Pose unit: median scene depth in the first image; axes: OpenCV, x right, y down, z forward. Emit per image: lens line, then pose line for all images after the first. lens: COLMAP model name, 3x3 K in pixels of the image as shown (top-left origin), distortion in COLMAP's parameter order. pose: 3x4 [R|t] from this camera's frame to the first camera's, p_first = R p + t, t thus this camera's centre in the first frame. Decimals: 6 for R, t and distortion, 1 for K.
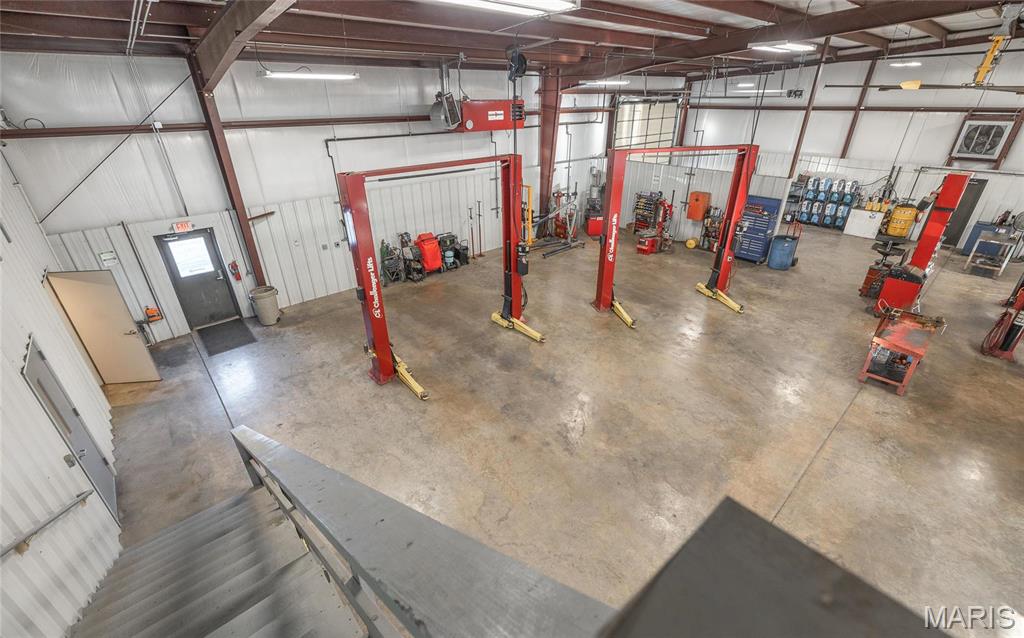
lens RADIAL K [[431.9, 0, 515.1], [0, 431.9, 317.9], [0, 0, 1]] dist [0.002838, 0.000226]
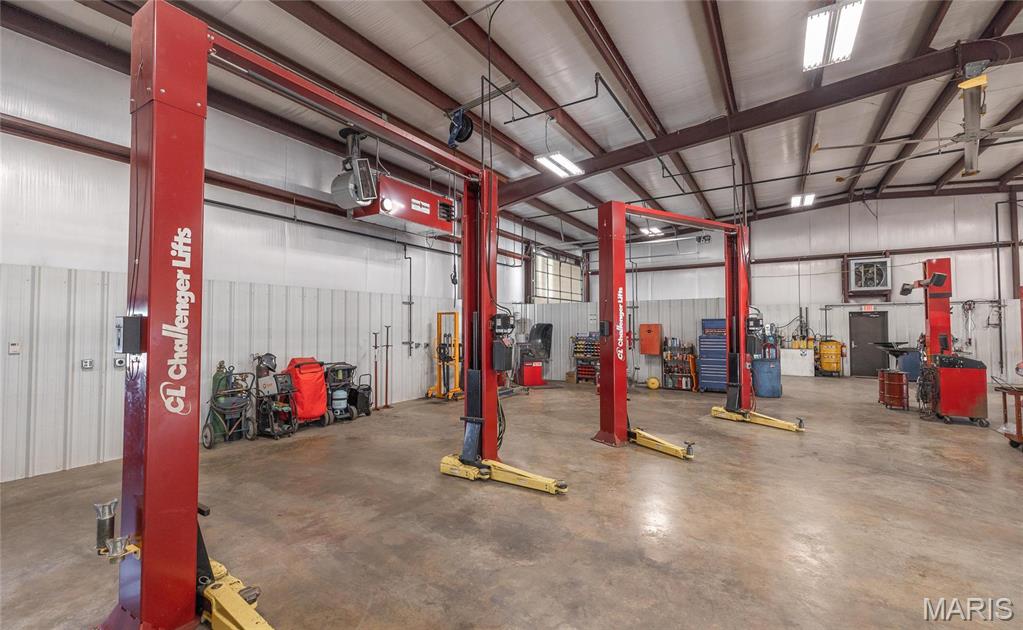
lens RADIAL K [[435.9, 0, 511.5], [0, 435.9, 315.0], [0, 0, 1]] dist [0.002746, 0.000260]
pose [[0.959100, 0.011547, 0.282832, -0.095546], [0.125720, 0.877837, -0.462164, 0.070965], [-0.253617, 0.478819, 0.840482, 0.358854]]
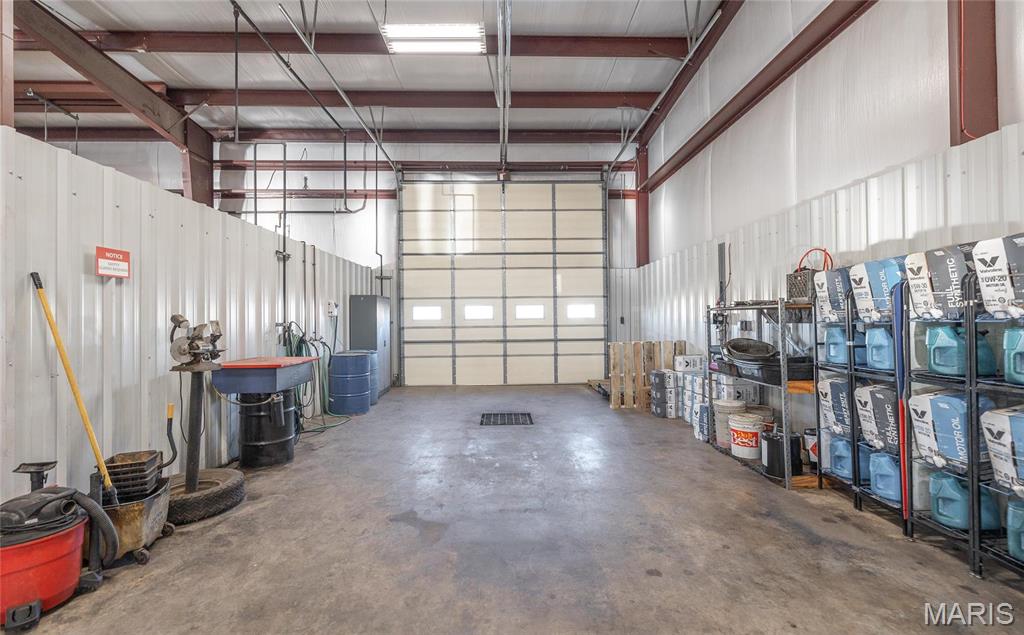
lens RADIAL K [[431.9, 0, 515.1], [0, 431.9, 316.4], [0, 0, 1]] dist [0.002838, 0.000226]
pose [[0.764960, -0.005407, -0.644055, 0.912285], [-0.290124, 0.889878, -0.352058, -0.239049], [0.575034, 0.456166, 0.679152, 1.006424]]
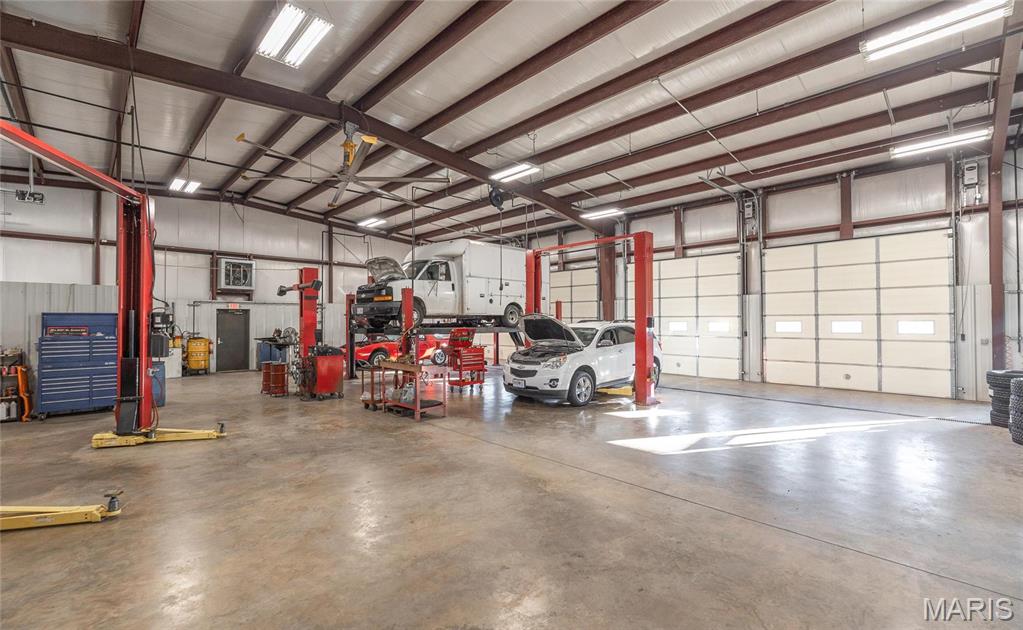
lens RADIAL K [[434.1, 0, 514.2], [0, 434.1, 316.2], [0, 0, 1]] dist [0.000906, 0.000201]
pose [[-0.047324, 0.019080, 0.998697, -0.112314], [0.458397, 0.888735, 0.004742, 0.019226], [-0.887487, 0.458024, -0.050805, 0.460414]]
